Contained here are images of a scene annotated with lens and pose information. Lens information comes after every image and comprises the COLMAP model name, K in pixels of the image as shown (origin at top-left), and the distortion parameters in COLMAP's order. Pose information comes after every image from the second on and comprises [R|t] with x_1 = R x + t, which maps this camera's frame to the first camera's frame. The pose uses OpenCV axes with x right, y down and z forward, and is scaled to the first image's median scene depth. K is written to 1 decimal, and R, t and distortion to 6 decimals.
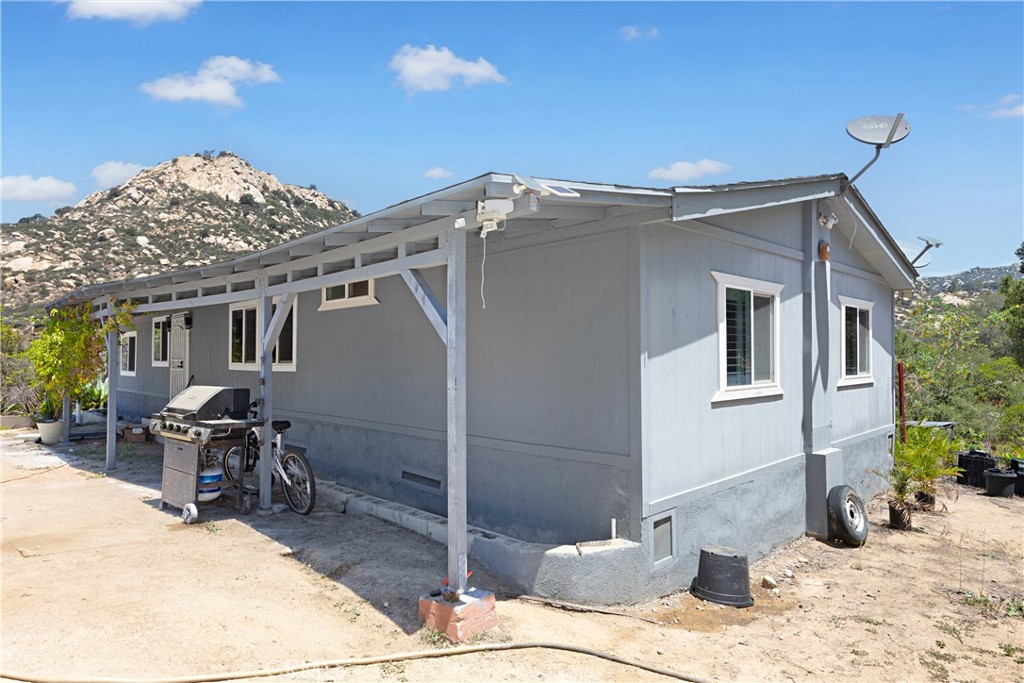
lens RADIAL K [[614.7, 0, 512.0], [0, 614.7, 343.3], [0, 0, 1]] dist [0.020020, -0.009760]
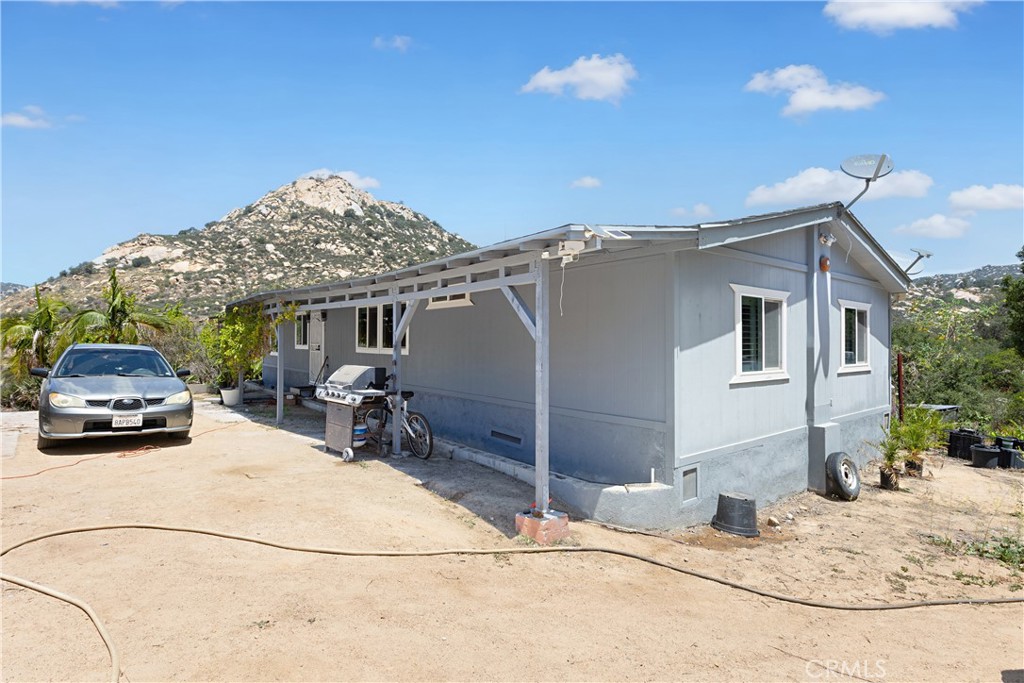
lens RADIAL K [[522.9, 0, 511.0], [0, 522.9, 326.5], [0, 0, 1]] dist [0.000353, 0.002657]
pose [[0.995085, 0.007435, -0.098750, -0.028803], [-0.008222, 0.999938, -0.007564, -0.013245], [0.098687, 0.008339, 0.995084, -0.151062]]
